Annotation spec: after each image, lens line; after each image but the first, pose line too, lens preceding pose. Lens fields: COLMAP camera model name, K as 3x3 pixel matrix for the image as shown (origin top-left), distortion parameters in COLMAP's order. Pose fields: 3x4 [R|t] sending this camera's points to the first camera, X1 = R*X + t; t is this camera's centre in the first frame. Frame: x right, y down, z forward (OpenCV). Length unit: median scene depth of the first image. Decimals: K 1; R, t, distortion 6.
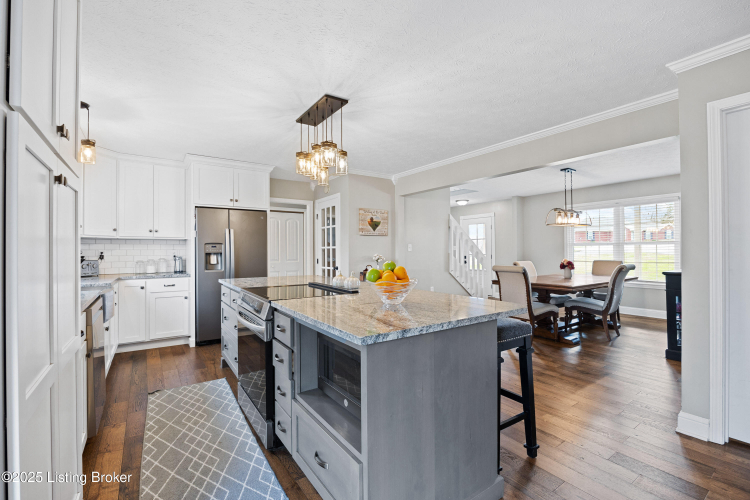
lens RADIAL K [[337.5, 0, 376.2], [0, 337.5, 246.2], [0, 0, 1]] dist [-0.014353, 0.000308]
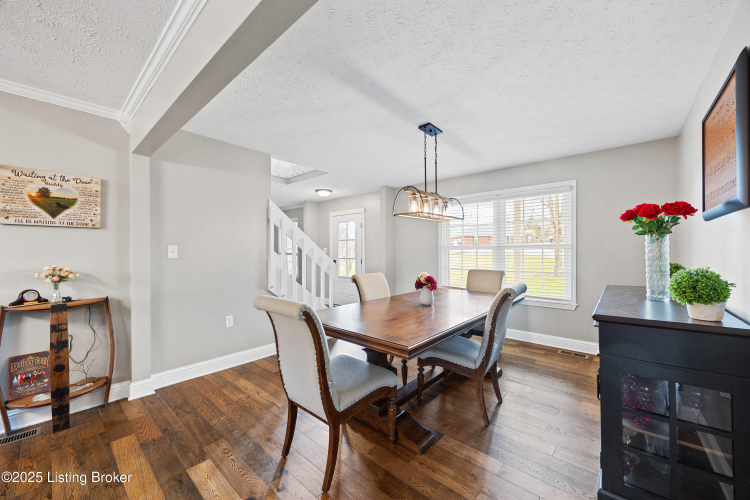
lens RADIAL K [[301.3, 0, 372.2], [0, 301.3, 247.9], [0, 0, 1]] dist [-0.002304, -0.000177]
pose [[0.971166, 0.008222, 0.238262, 0.318367], [-0.009282, 0.999951, 0.003325, -0.006968], [-0.238223, -0.005440, 0.971195, 0.457401]]
